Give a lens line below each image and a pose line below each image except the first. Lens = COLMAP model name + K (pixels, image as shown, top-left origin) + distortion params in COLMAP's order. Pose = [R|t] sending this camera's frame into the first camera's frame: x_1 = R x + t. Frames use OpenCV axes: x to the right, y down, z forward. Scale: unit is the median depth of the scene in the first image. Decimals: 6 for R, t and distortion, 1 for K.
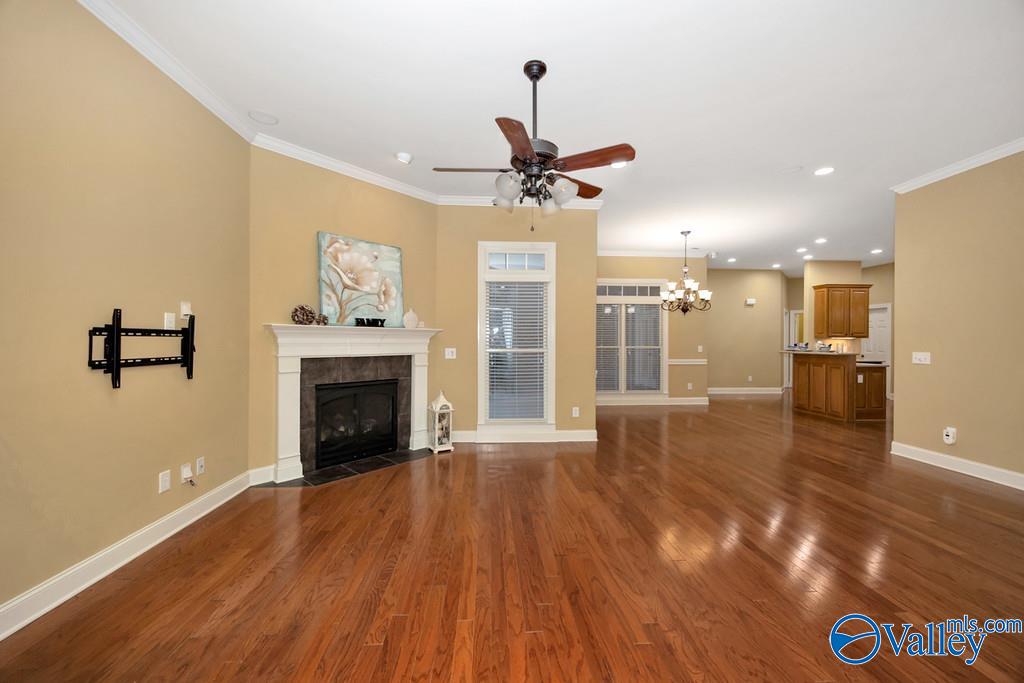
lens RADIAL K [[386.7, 0, 516.8], [0, 386.7, 342.3], [0, 0, 1]] dist [-0.000004, -0.000175]
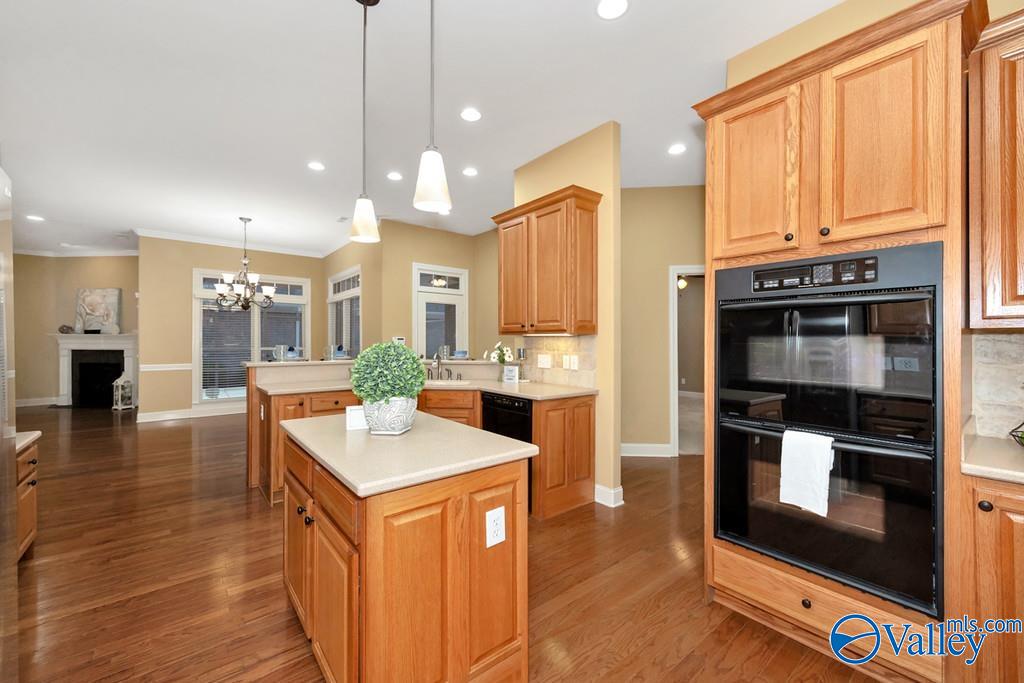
lens RADIAL K [[416.1, 0, 514.6], [0, 416.1, 339.0], [0, 0, 1]] dist [-0.000130, 0.000067]
pose [[0.577672, -0.004532, -0.816256, 2.420721], [-0.002718, 0.999968, -0.007475, -0.006818], [0.816264, 0.006537, 0.577641, 1.486229]]
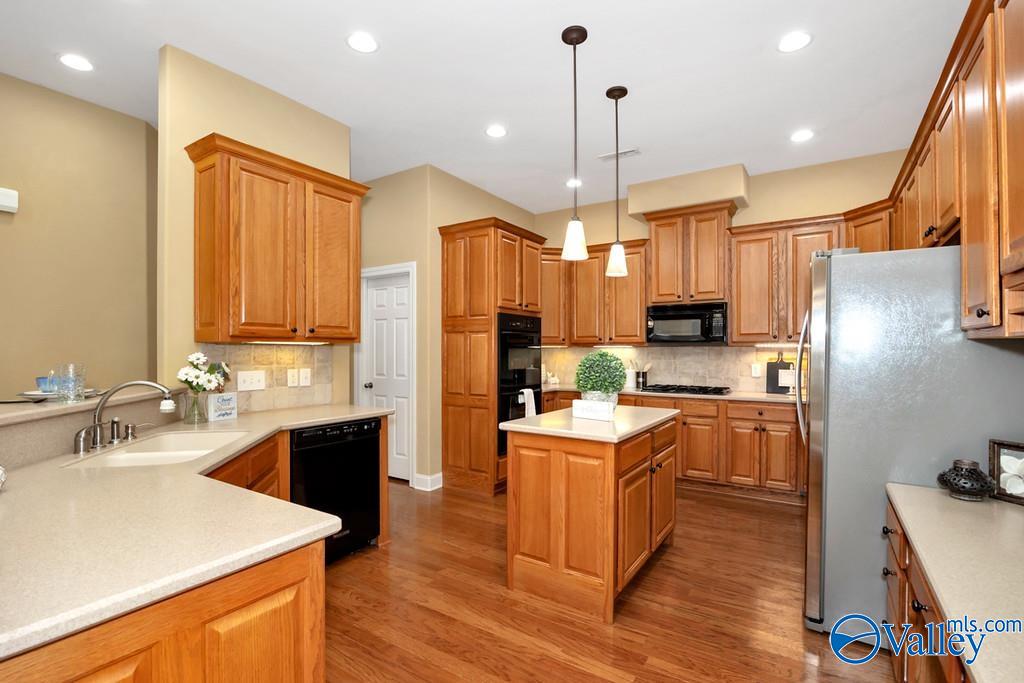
lens RADIAL K [[465.5, 0, 534.8], [0, 465.5, 349.5], [0, 0, 1]] dist [0.000465, 0.000020]
pose [[0.573150, -0.002232, 0.819447, 1.359370], [0.003565, 0.999994, 0.000230, -0.010609], [-0.819443, 0.002790, 0.573154, 1.309420]]
